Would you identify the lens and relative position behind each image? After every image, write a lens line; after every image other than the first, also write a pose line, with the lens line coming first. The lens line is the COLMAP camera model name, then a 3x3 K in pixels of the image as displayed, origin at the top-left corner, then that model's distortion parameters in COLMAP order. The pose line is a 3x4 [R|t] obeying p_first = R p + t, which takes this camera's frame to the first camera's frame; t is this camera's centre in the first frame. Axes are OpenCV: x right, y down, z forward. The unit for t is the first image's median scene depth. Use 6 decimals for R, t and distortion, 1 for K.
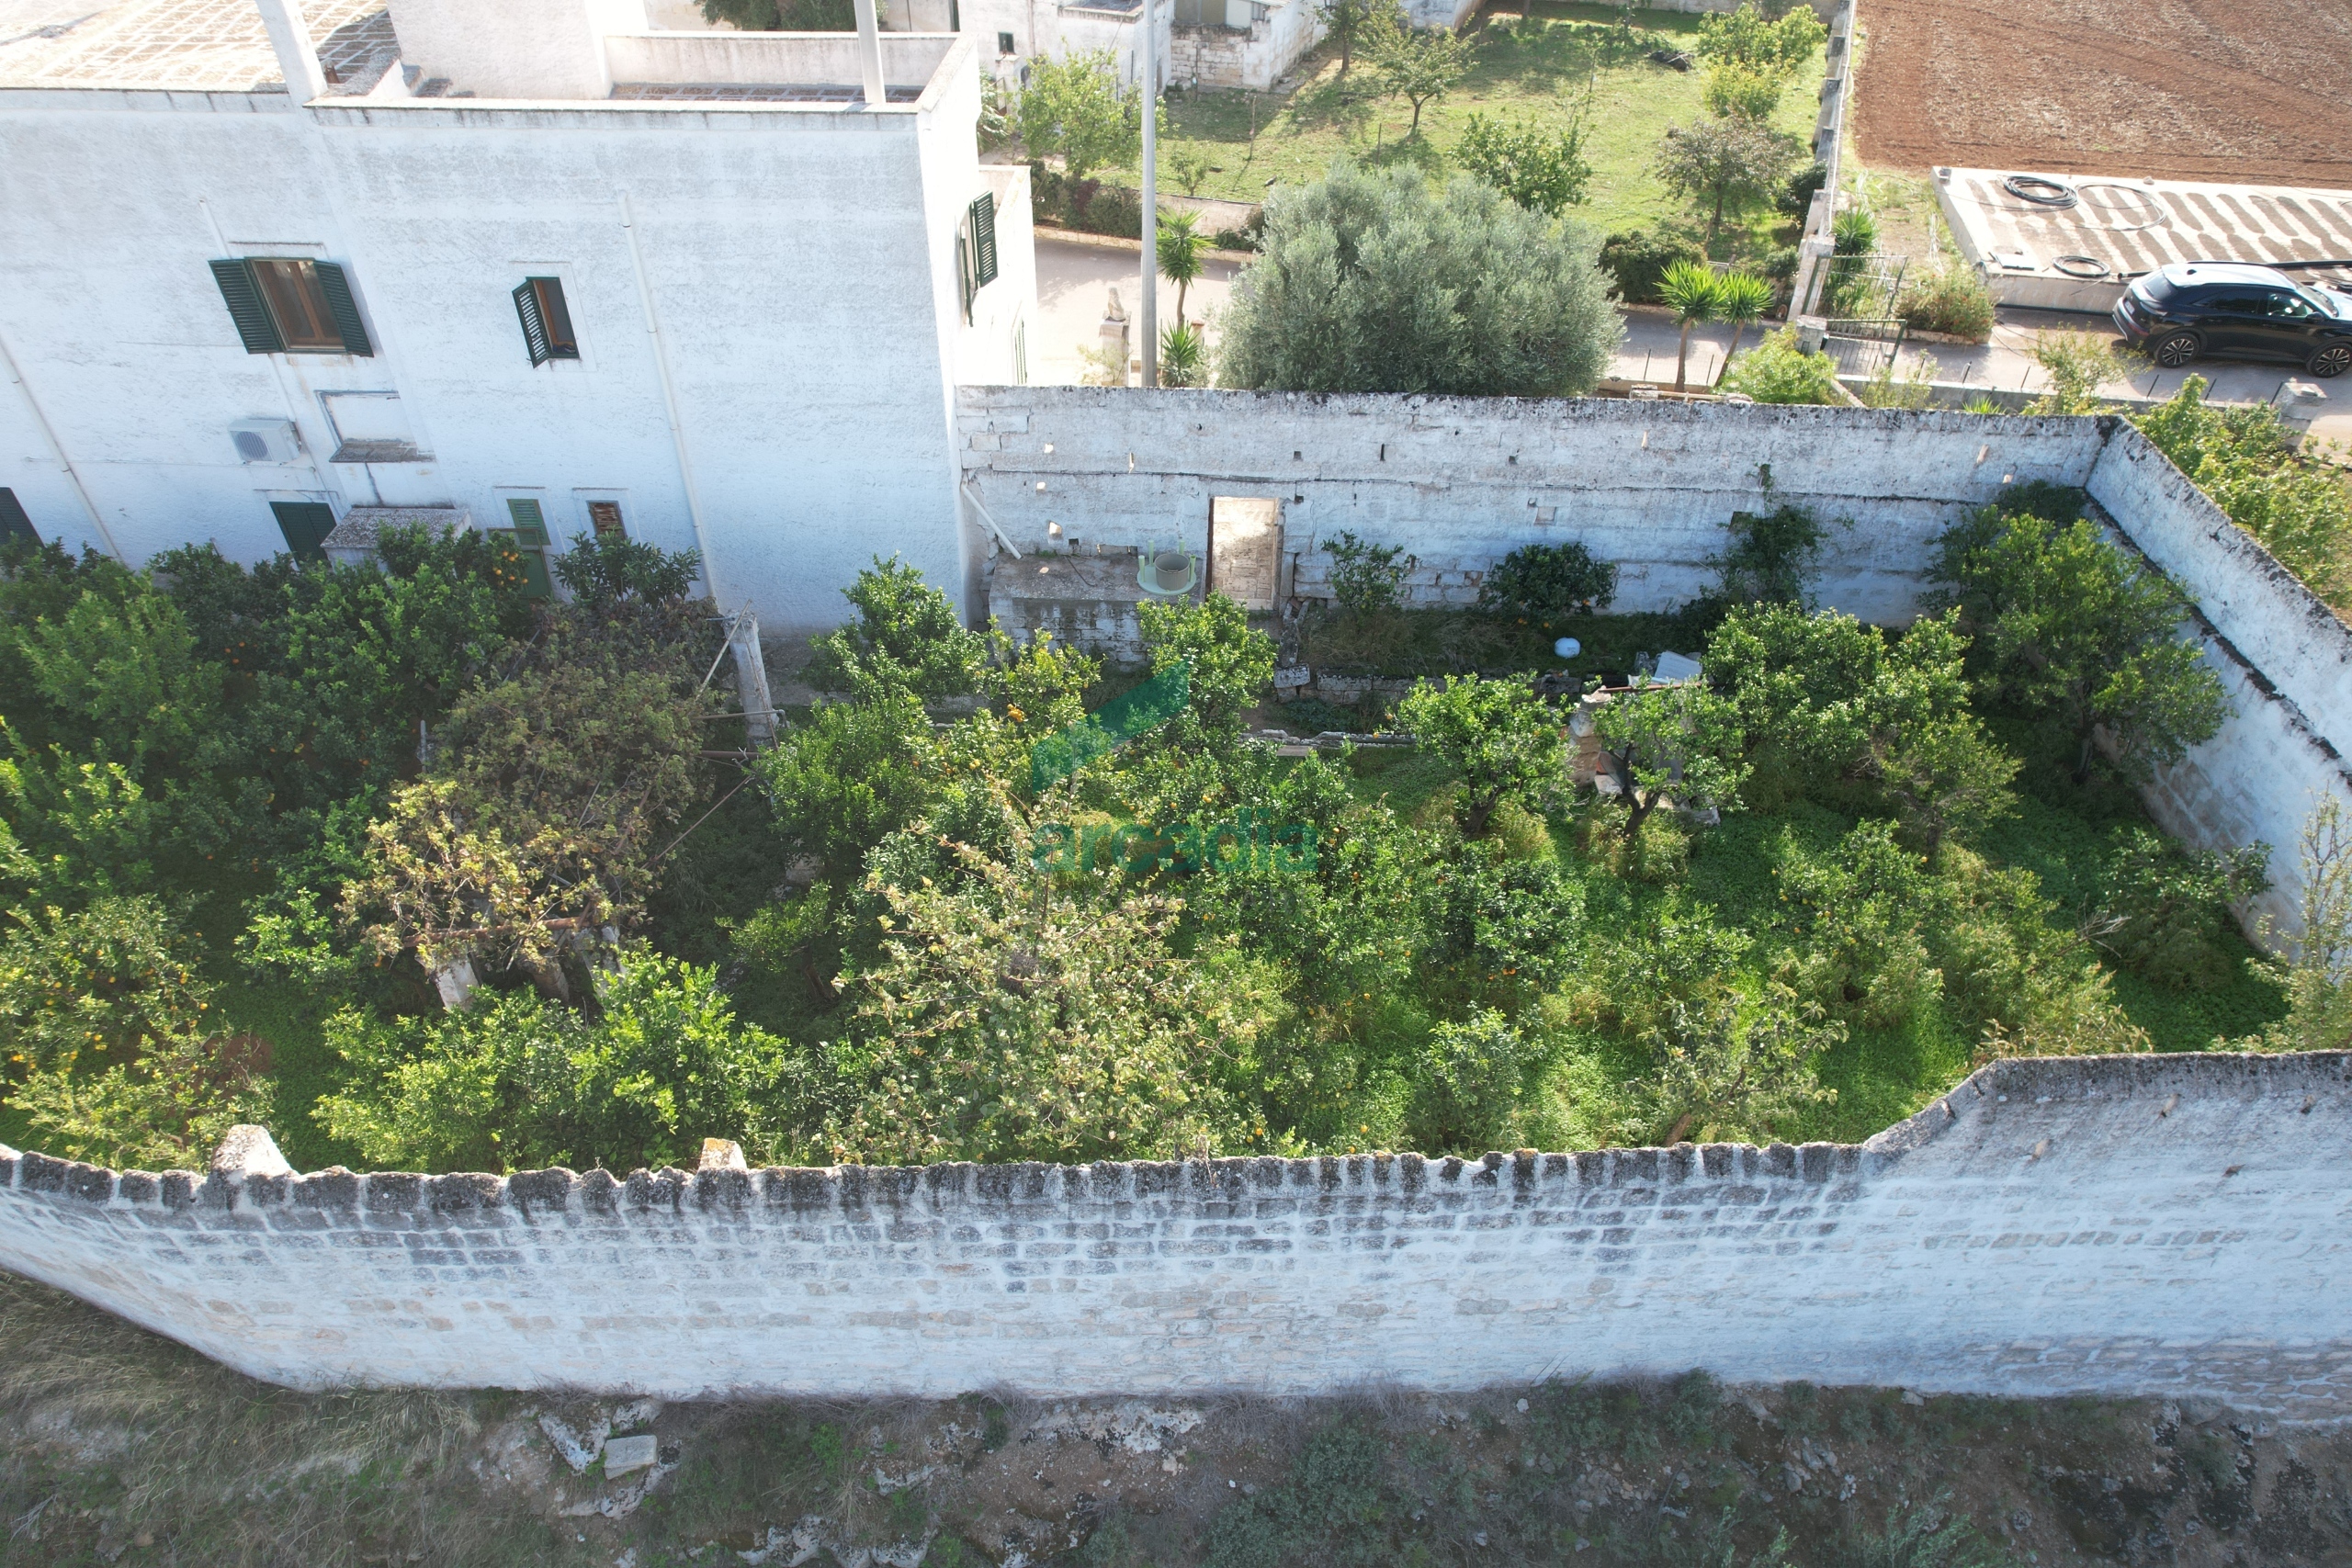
lens RADIAL K [[1500.8, 0, 1169.6], [0, 1500.8, 799.9], [0, 0, 1]] dist [-0.080066, 0.069050]
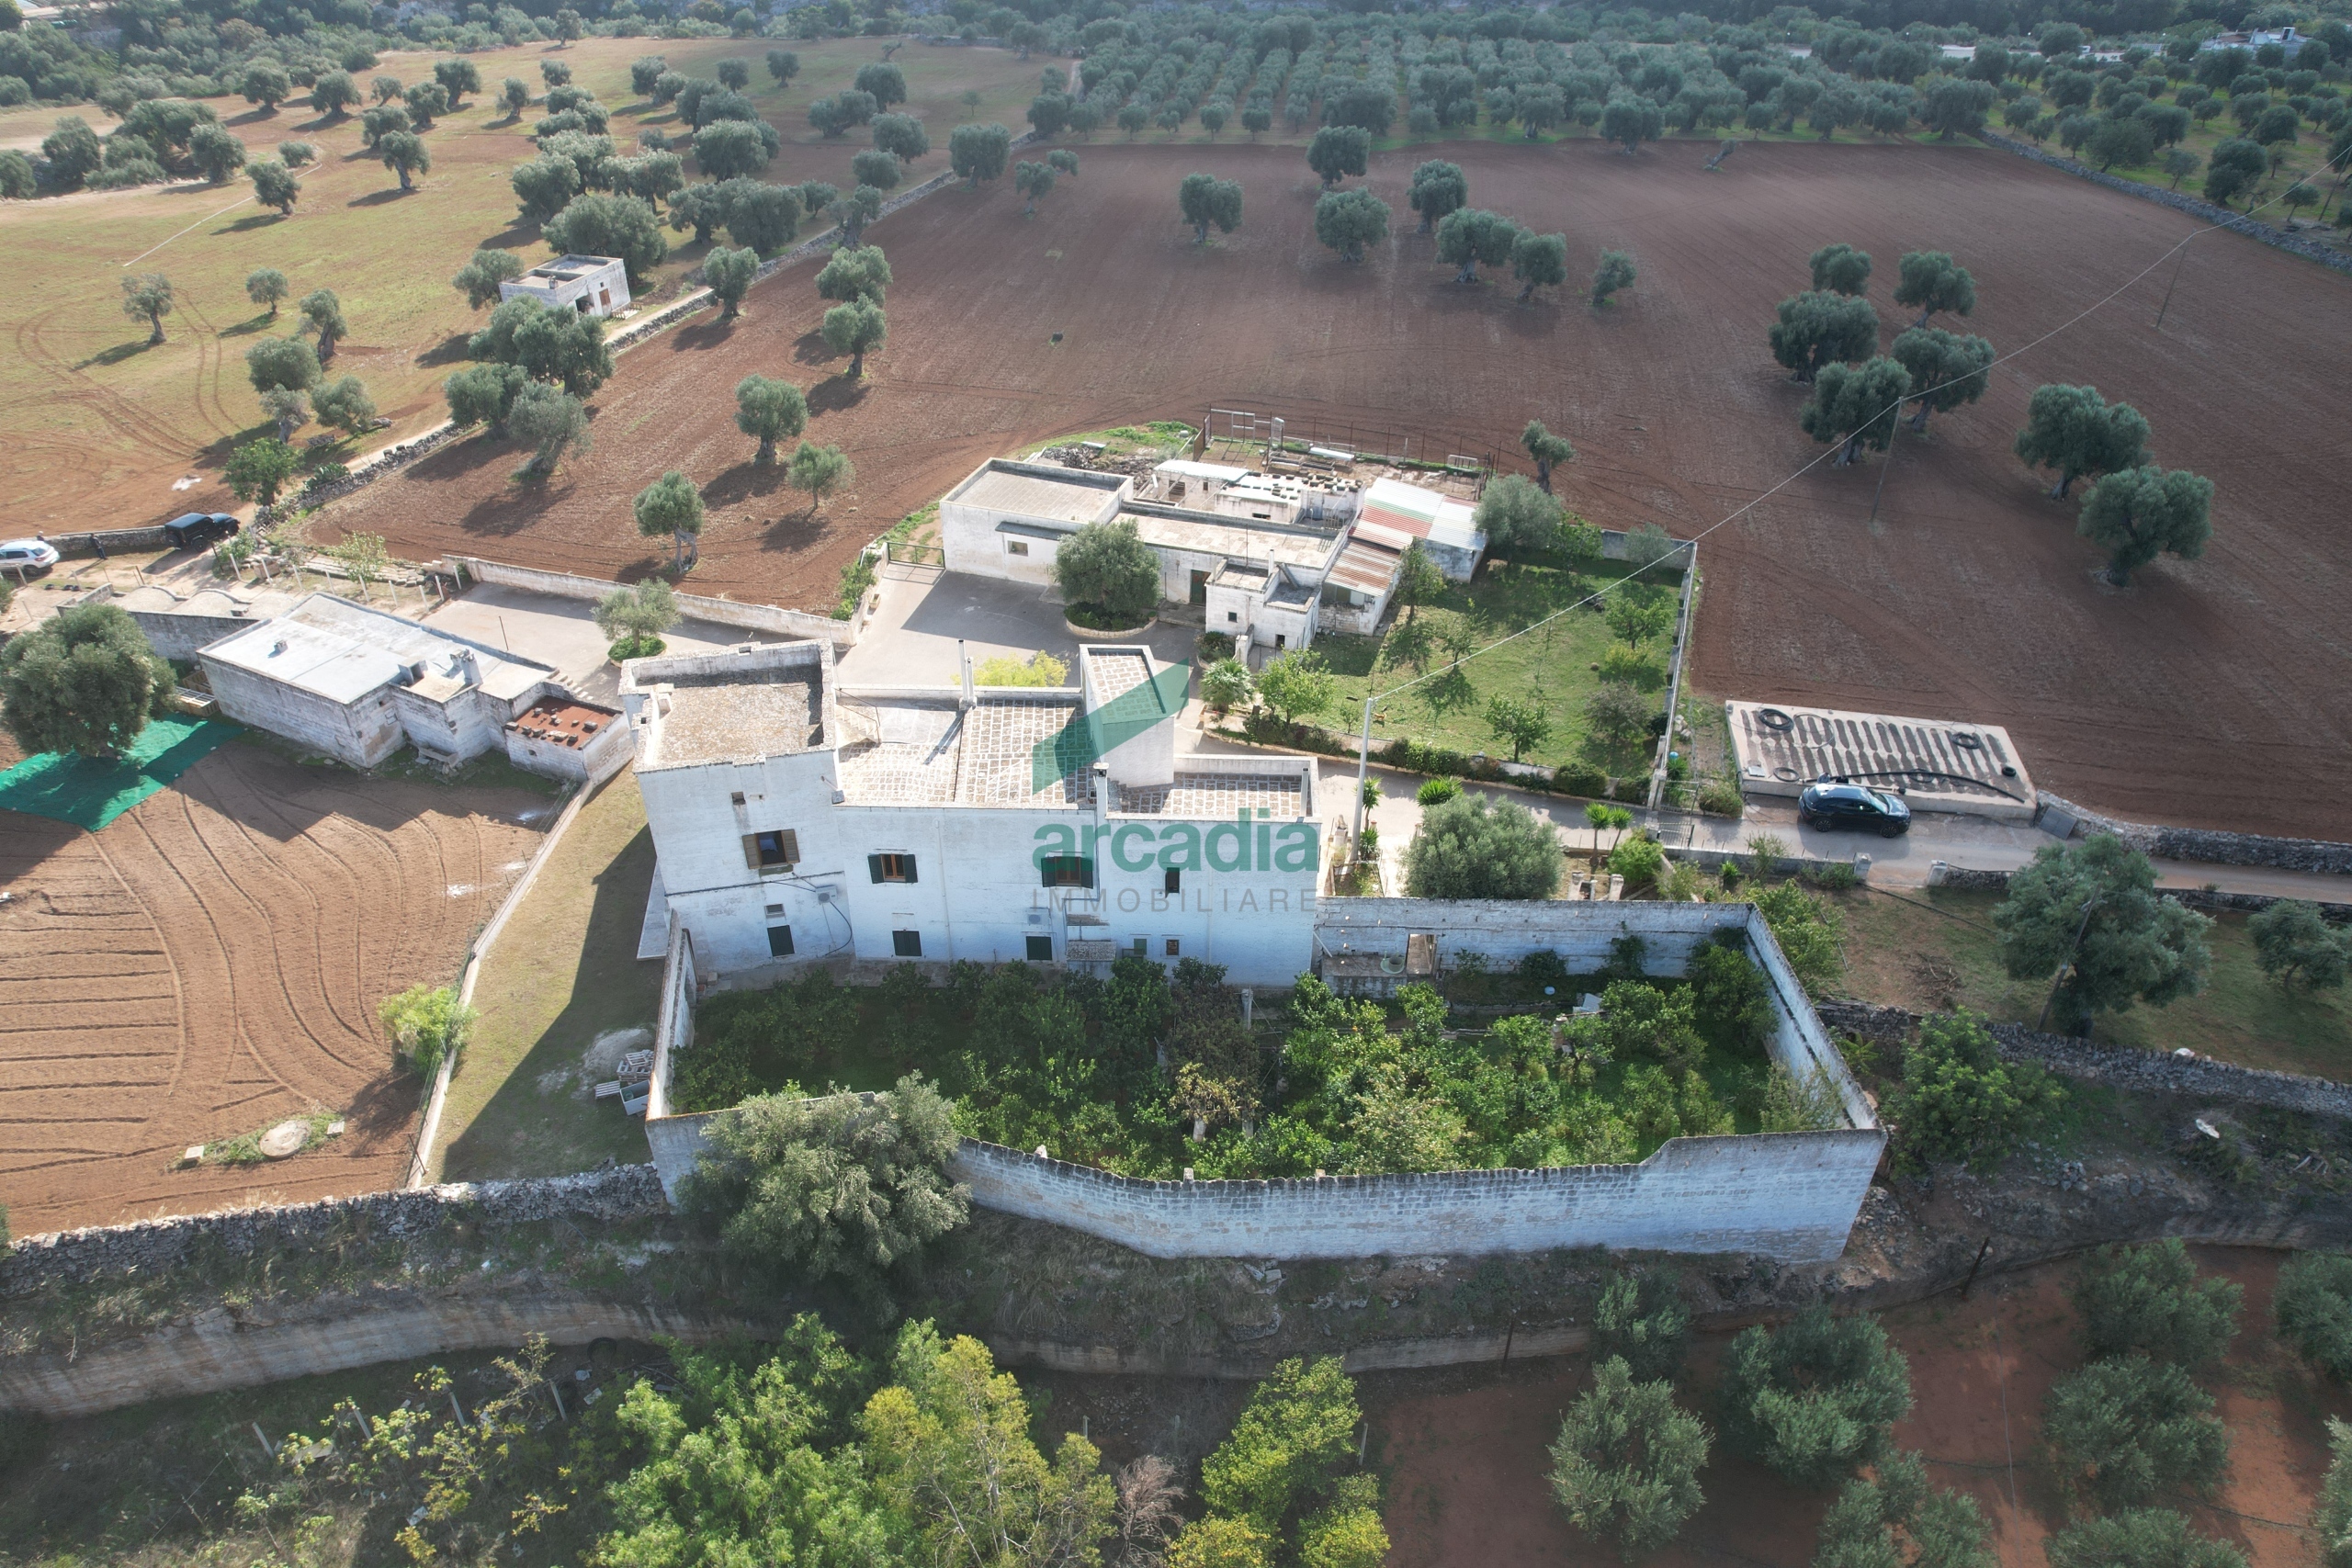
lens RADIAL K [[1508.6, 0, 1169.2], [0, 1508.6, 794.9], [0, 0, 1]] dist [-0.068592, 0.060225]
pose [[0.999760, -0.011054, 0.018935, -0.528319], [0.013116, 0.993563, -0.112521, -0.191302], [-0.017569, 0.112743, 0.993469, -1.944293]]
